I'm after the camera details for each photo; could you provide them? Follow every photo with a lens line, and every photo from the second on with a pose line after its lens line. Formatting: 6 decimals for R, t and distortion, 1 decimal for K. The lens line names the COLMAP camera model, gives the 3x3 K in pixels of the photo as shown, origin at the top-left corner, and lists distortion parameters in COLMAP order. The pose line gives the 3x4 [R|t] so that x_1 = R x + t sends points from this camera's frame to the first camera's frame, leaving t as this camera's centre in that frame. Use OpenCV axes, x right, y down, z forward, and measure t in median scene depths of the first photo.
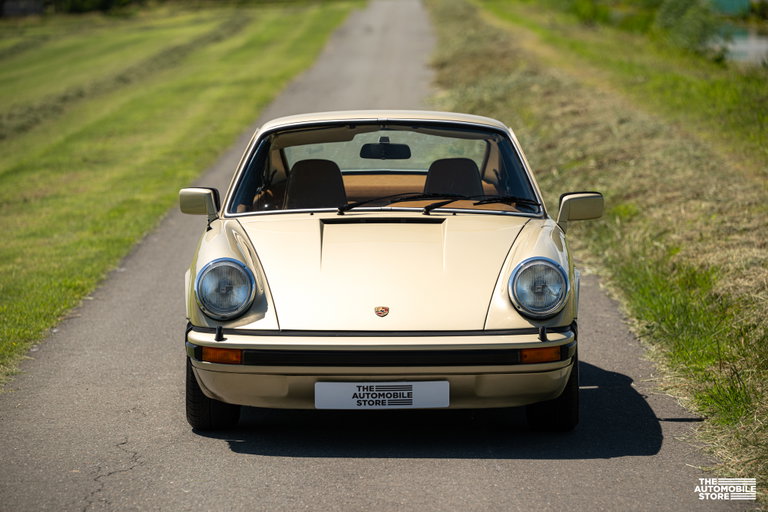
lens RADIAL K [[3680.0, 0, 383.9], [0, 3680.0, 256.0], [0, 0, 1]] dist [-0.085997, 0.000000]
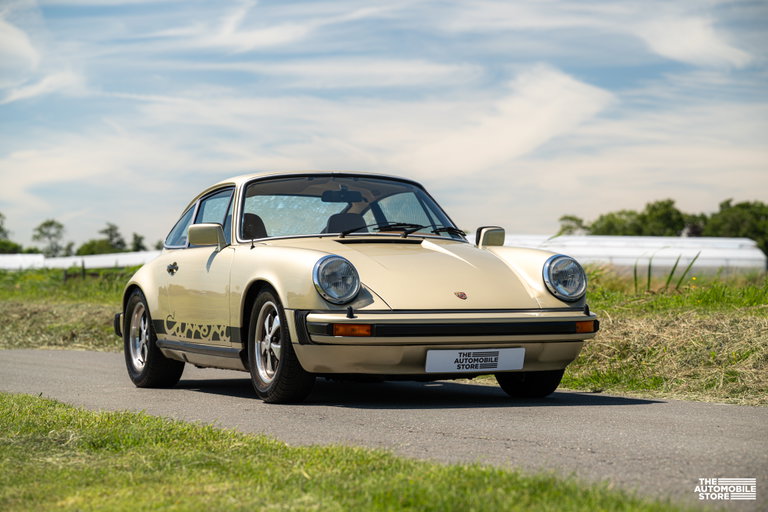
lens RADIAL K [[2093.5, 0, 389.9], [0, 2093.5, 256.8], [0, 0, 1]] dist [0.318773, 0.000000]
pose [[0.921630, 0.001411, 0.388066, -0.300616], [0.033244, 0.996030, -0.082575, 0.060212], [-0.386642, 0.089005, 0.917925, 0.355978]]
